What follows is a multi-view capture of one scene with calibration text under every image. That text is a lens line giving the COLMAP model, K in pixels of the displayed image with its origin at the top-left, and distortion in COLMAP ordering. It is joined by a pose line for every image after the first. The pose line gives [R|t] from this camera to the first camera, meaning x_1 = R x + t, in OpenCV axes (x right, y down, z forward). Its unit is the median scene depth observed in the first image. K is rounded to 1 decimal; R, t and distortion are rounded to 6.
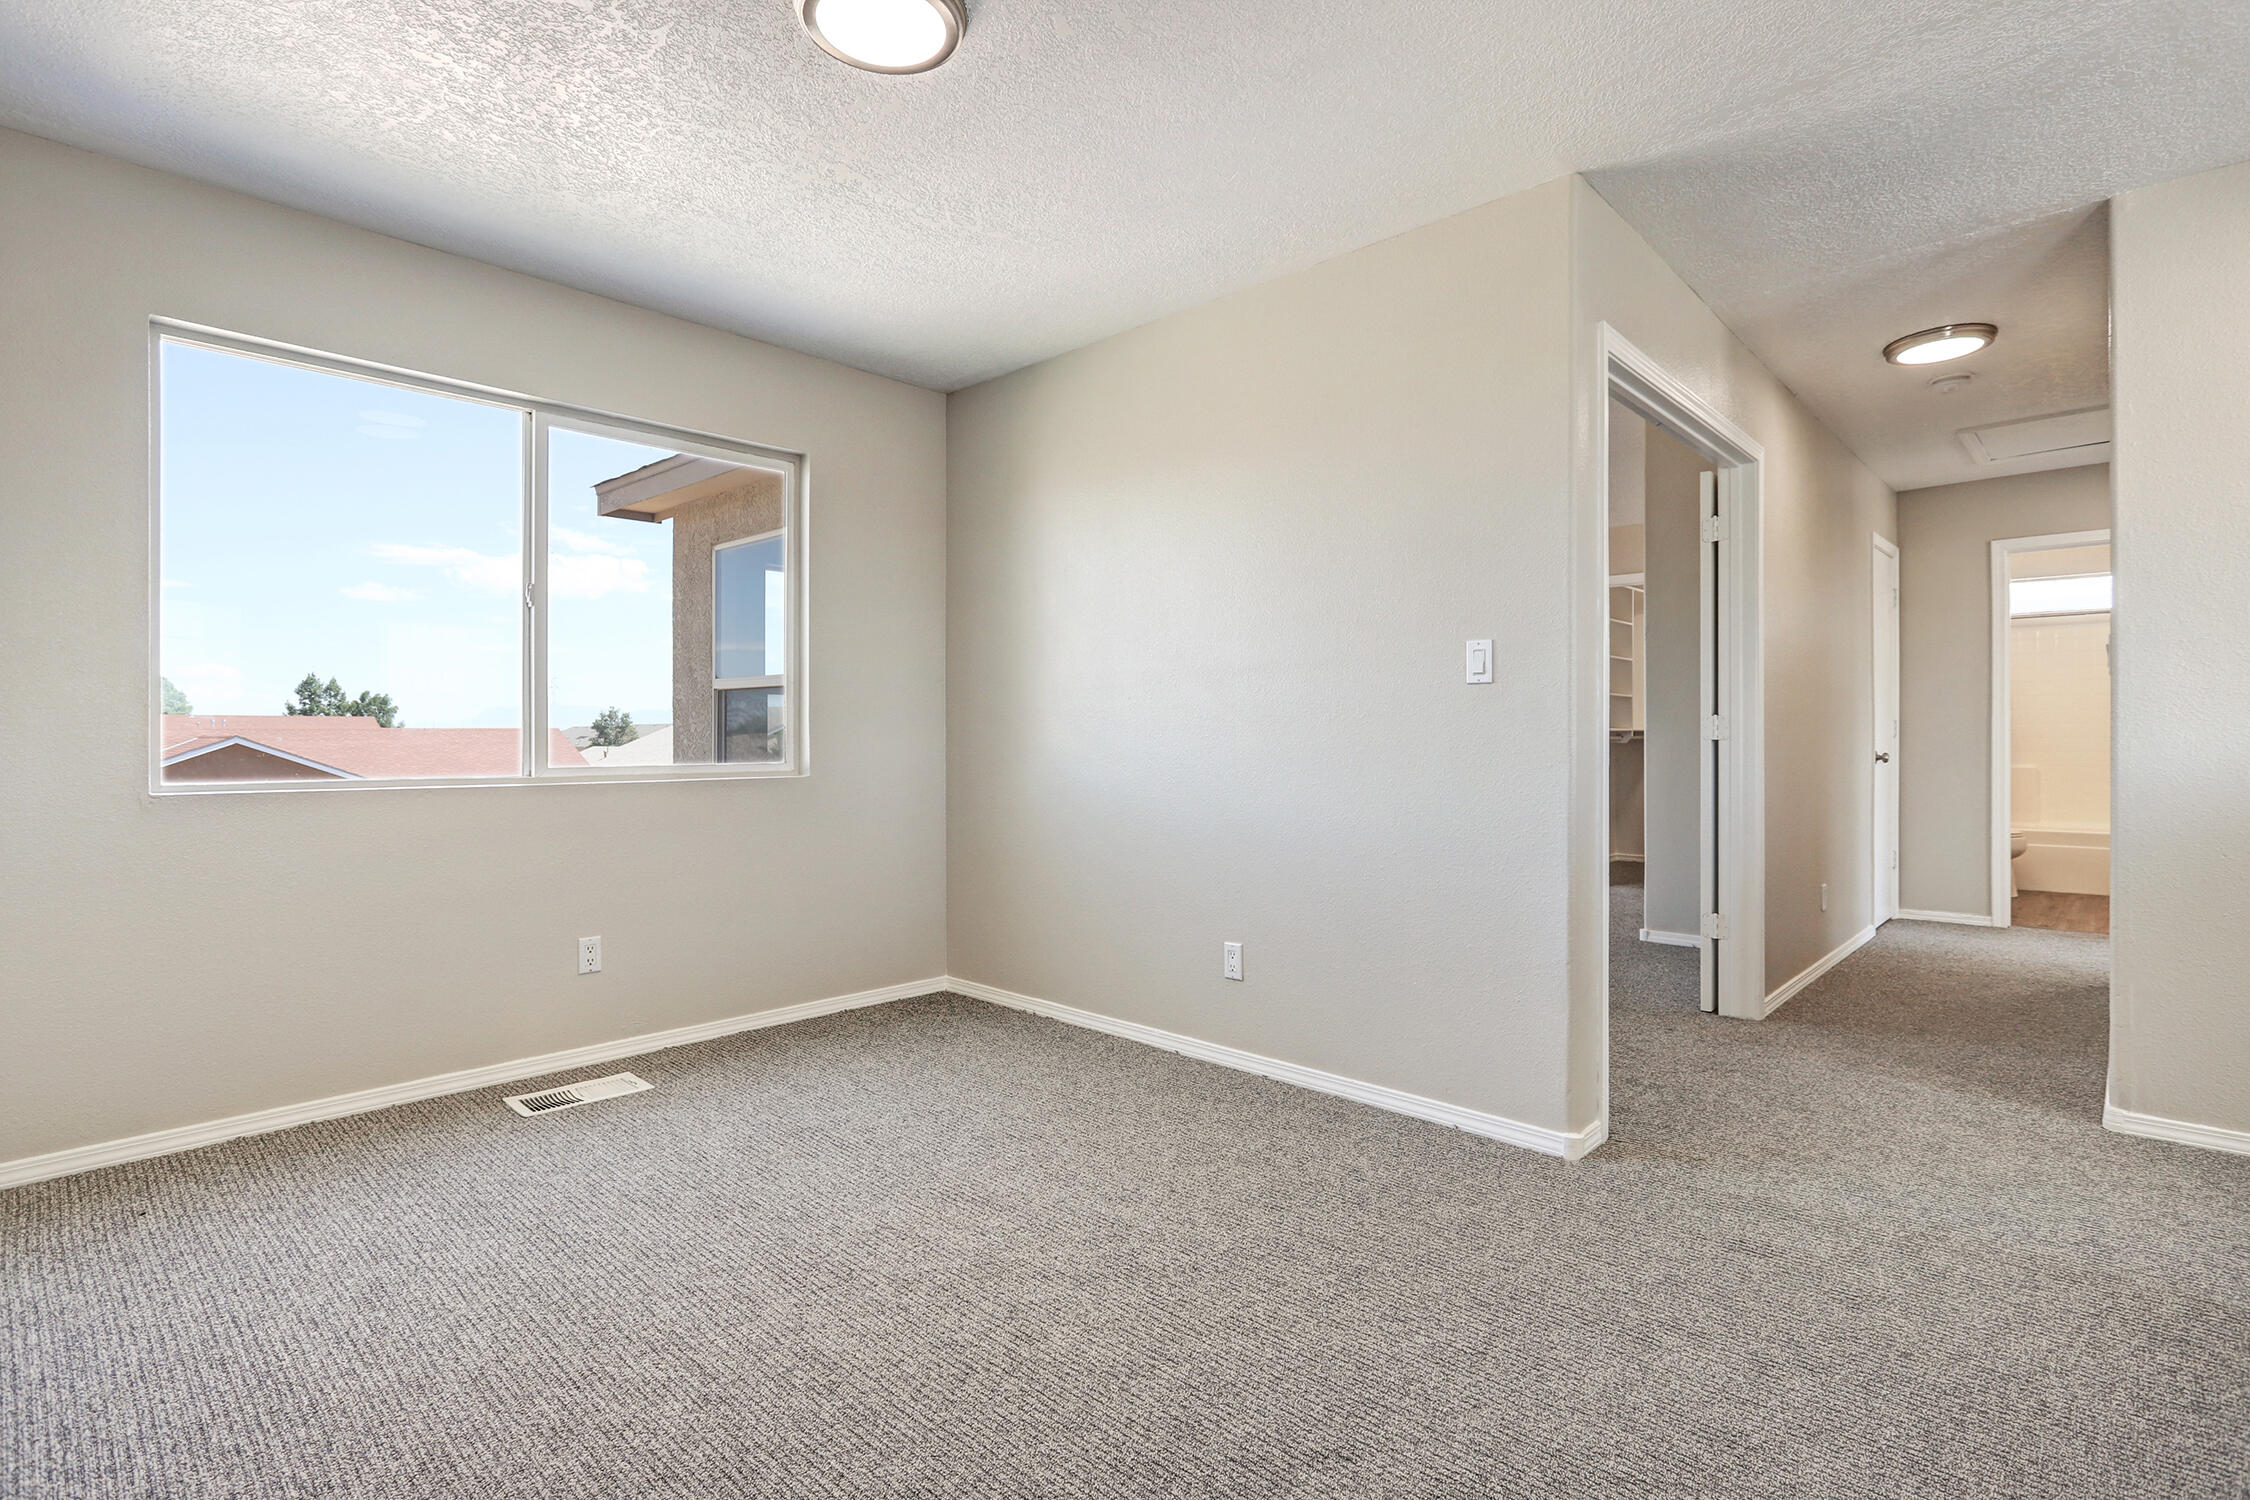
lens RADIAL K [[1067.5, 0, 1120.3], [0, 1067.5, 735.3], [0, 0, 1]] dist [-0.002433, 0.000462]
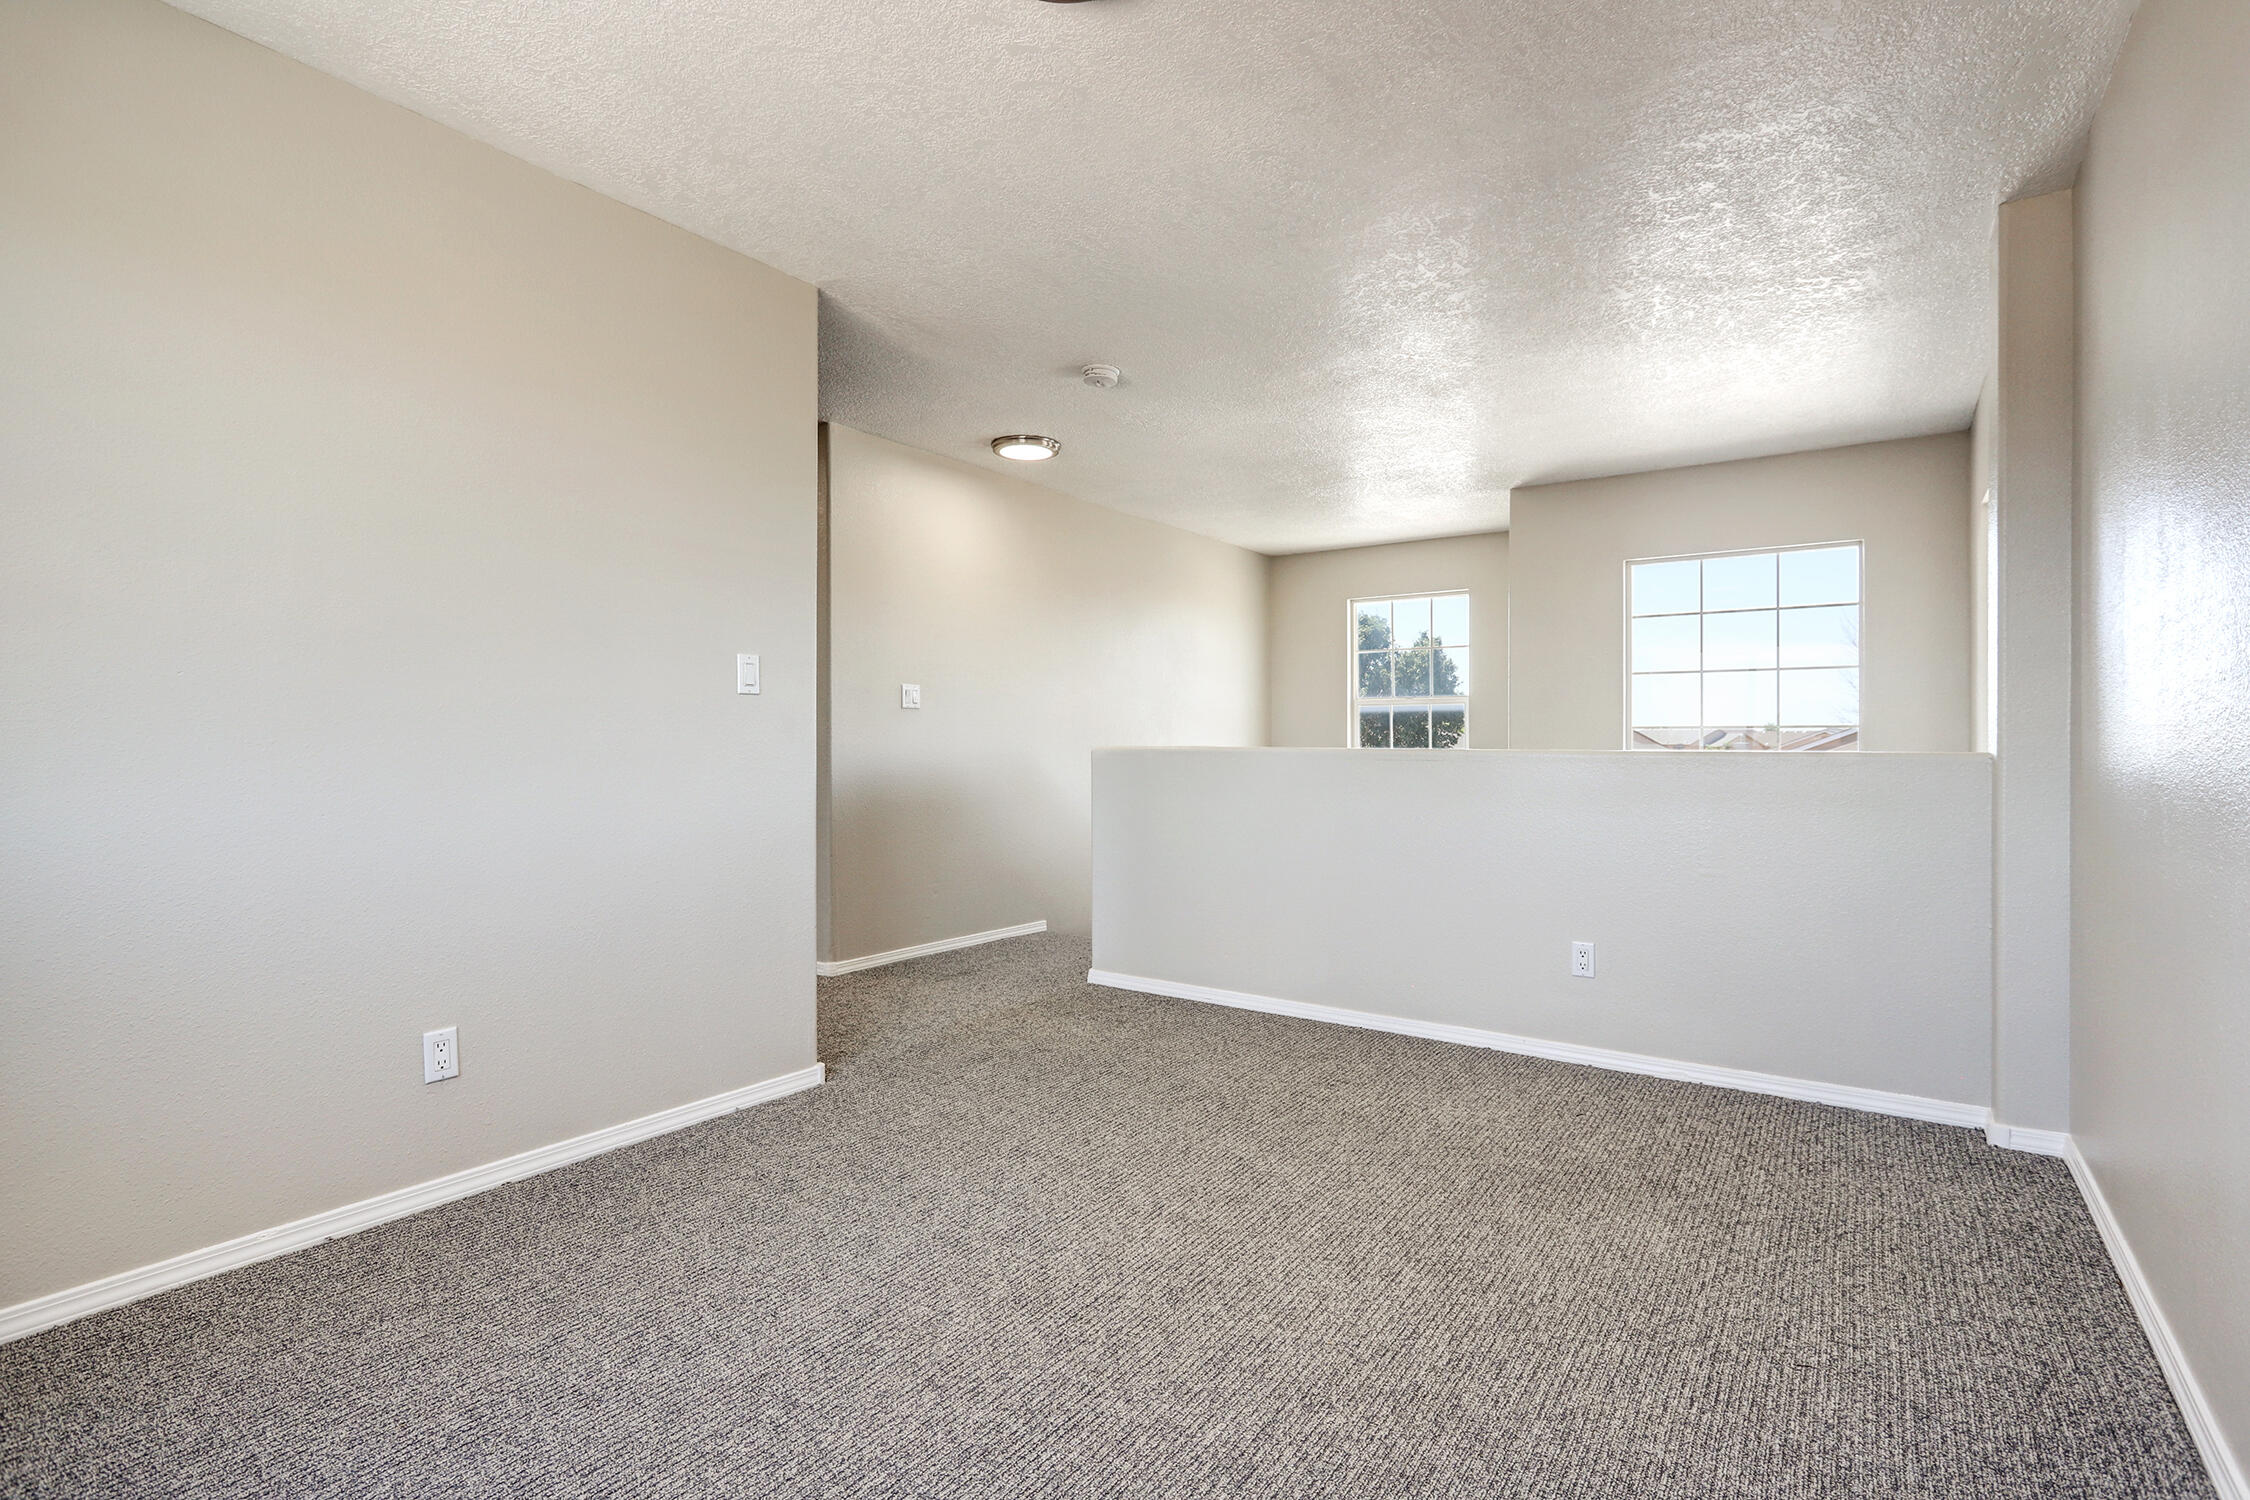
lens RADIAL K [[1067.5, 0, 1120.3], [0, 1067.5, 735.3], [0, 0, 1]] dist [-0.002433, 0.000462]
pose [[-0.133616, 0.005427, 0.991018, -0.793519], [-0.000594, 0.999984, -0.005556, -0.000318], [-0.991033, -0.001331, -0.133611, 0.764789]]
